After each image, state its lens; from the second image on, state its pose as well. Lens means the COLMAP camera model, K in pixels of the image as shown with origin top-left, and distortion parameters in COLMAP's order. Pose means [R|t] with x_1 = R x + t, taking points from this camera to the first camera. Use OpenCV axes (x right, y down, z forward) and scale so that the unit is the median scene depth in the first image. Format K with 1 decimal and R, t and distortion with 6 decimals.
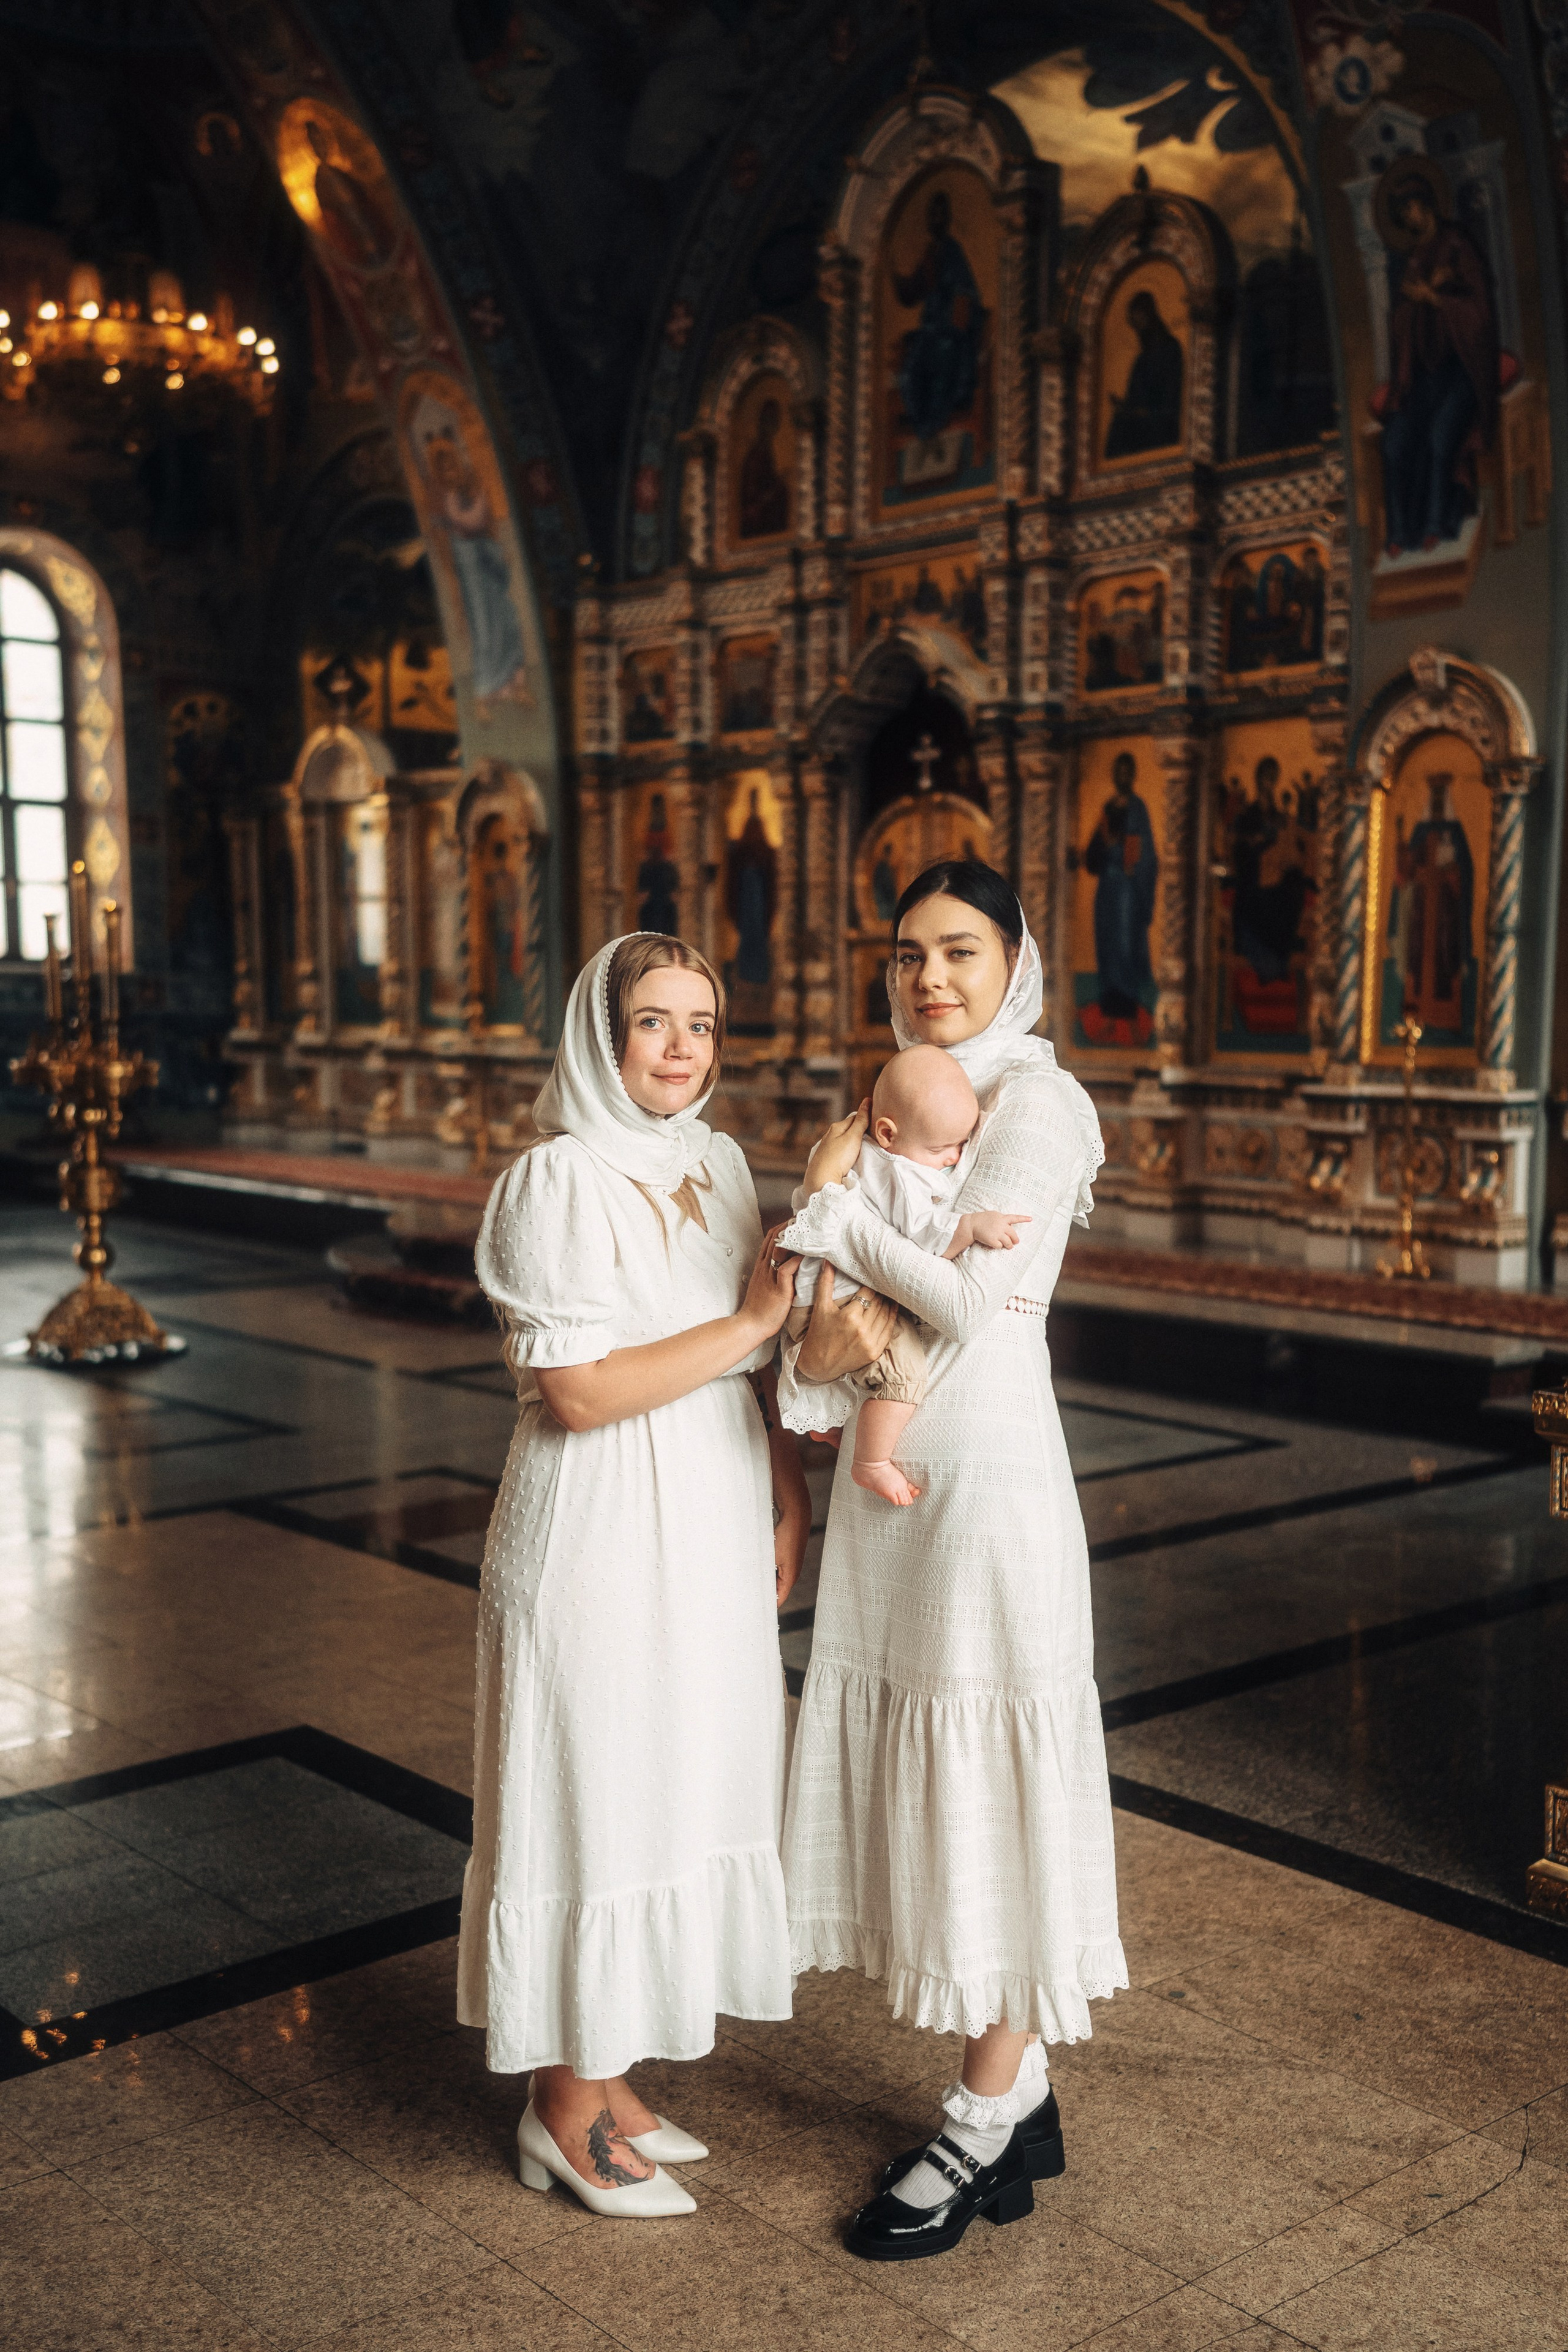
lens RADIAL K [[2331.5, 0, 827.0], [0, 2331.5, 1240.3], [0, 0, 1]] dist [0.162782, 0.000000]
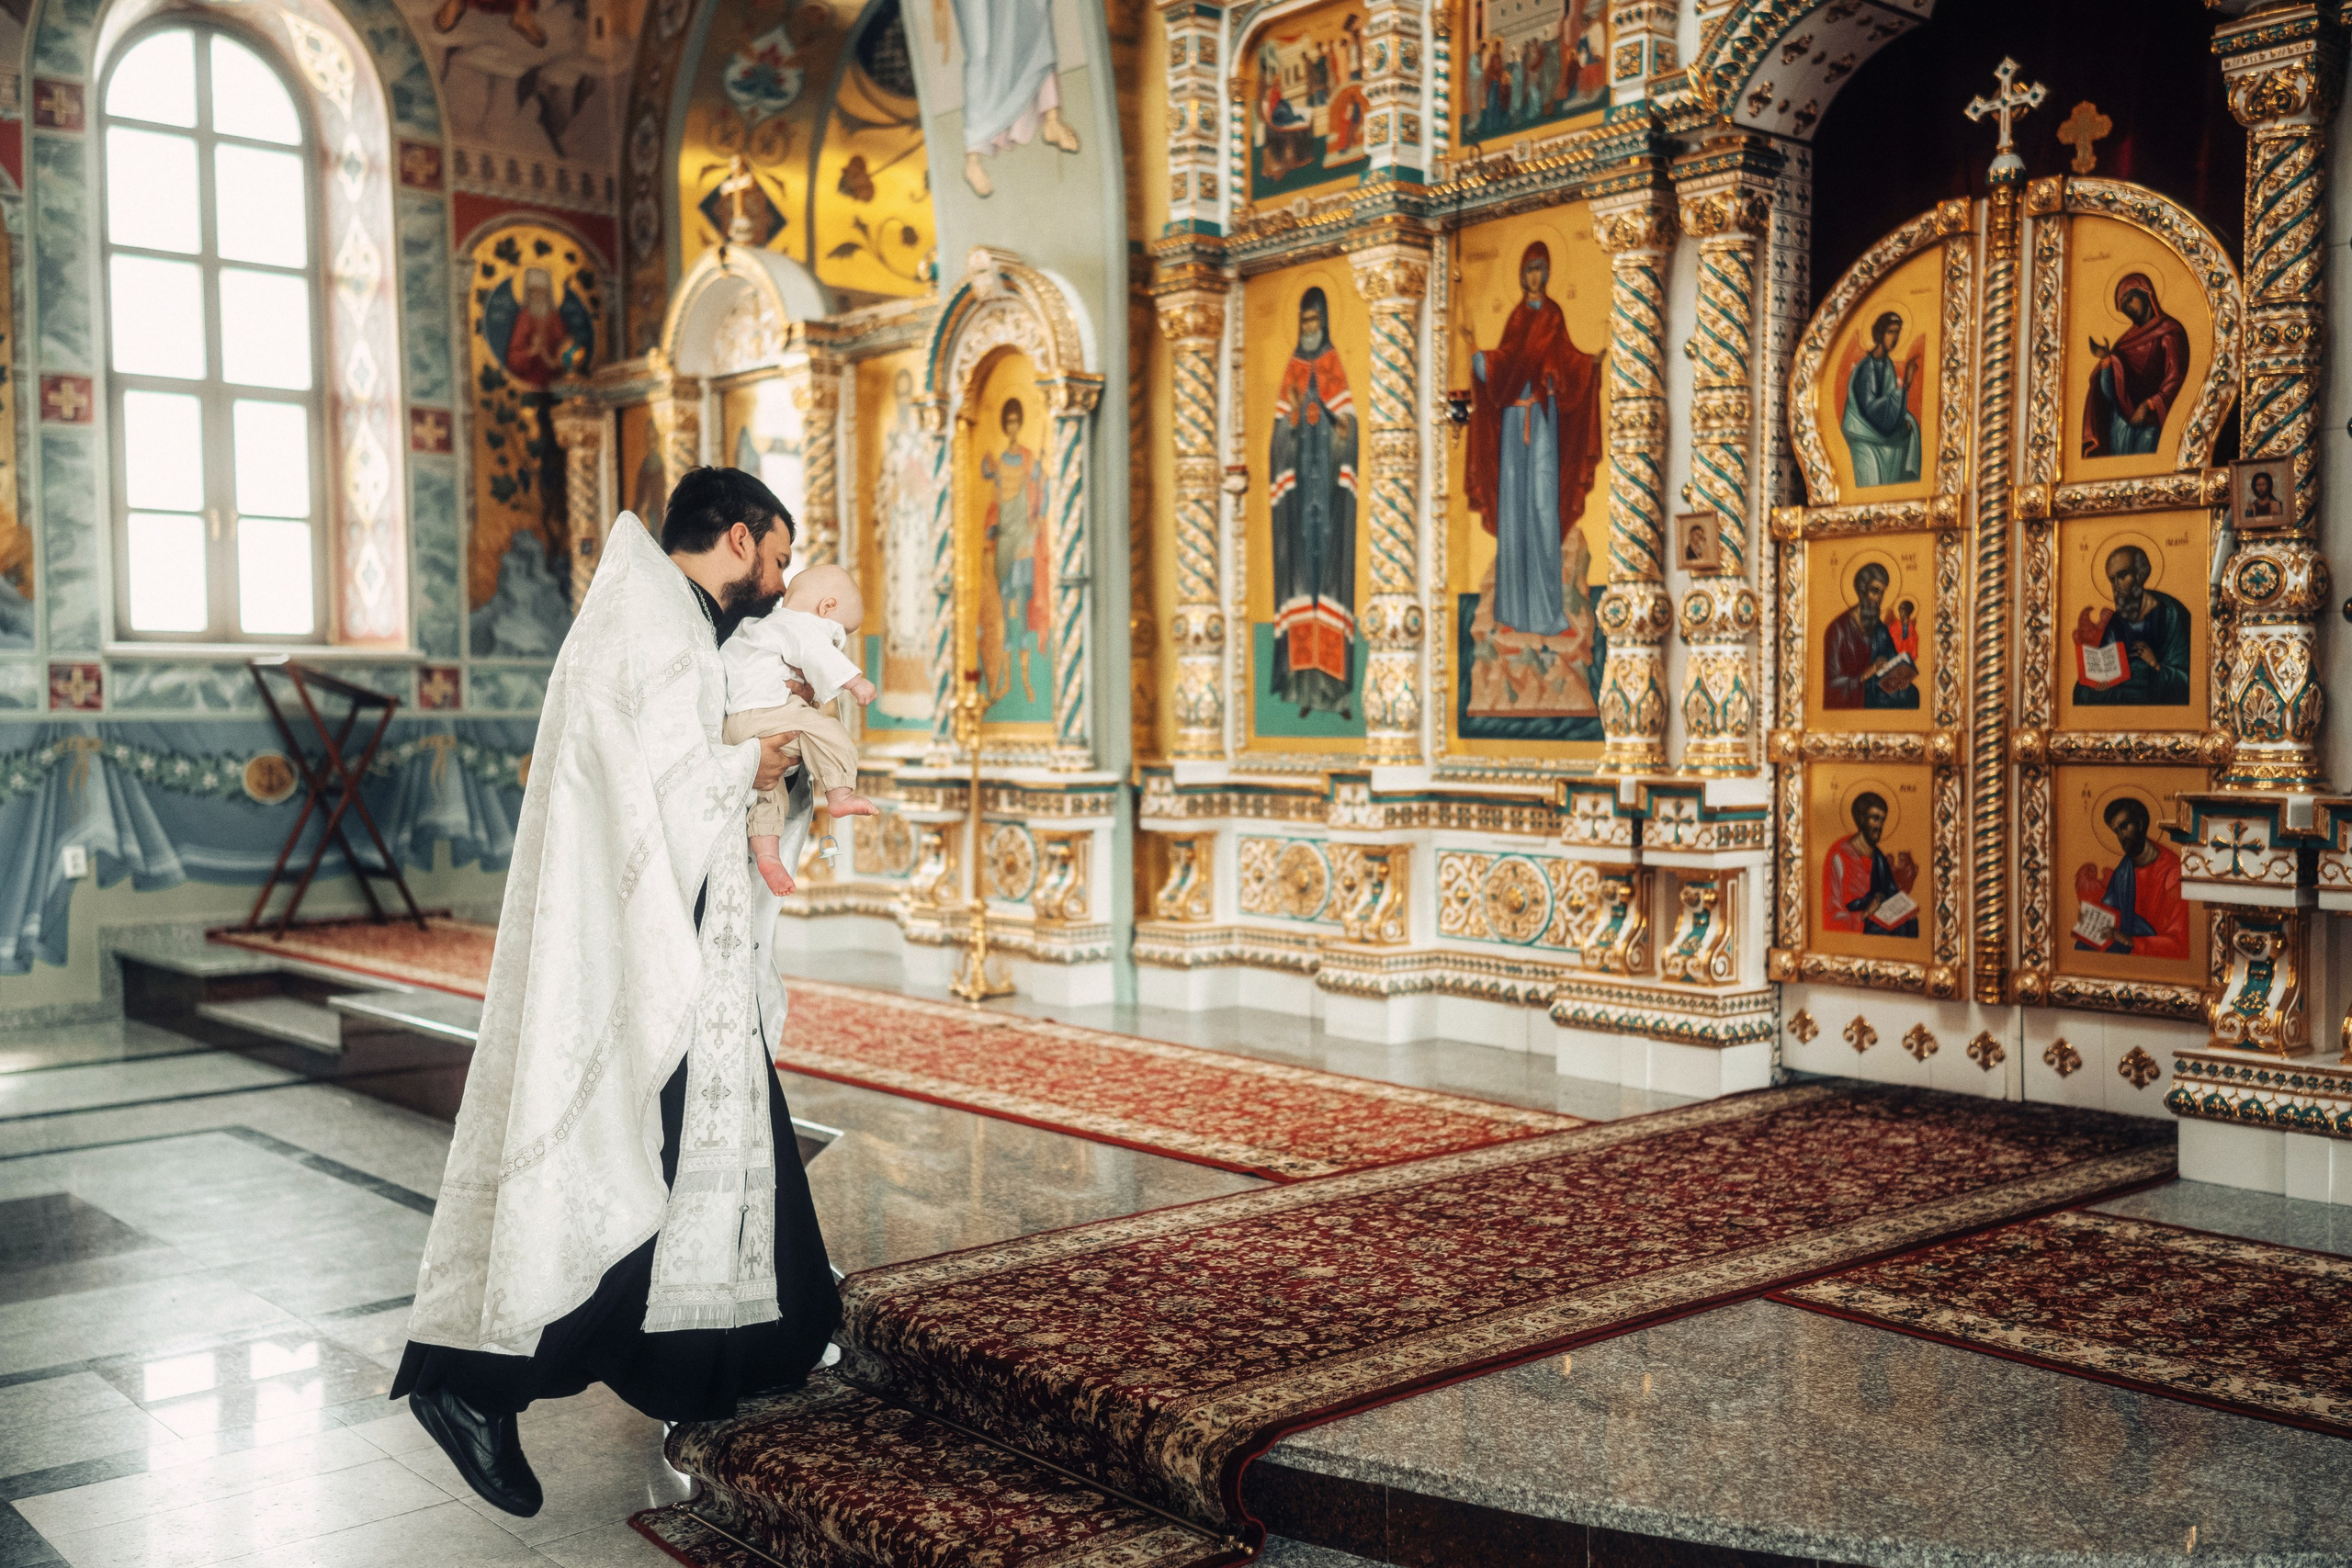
lens RADIAL K [[2331.3, 0, 1170.4], [0, 2331.3, 775.4], [0, 0, 1]] dist [0.162782, 0.000000]
pose [[0.999363, -0.012775, -0.033333, -0.084042], [0.010316, 0.997284, -0.072928, -0.039895], [0.034174, 0.072538, 0.996780, 0.454690]]
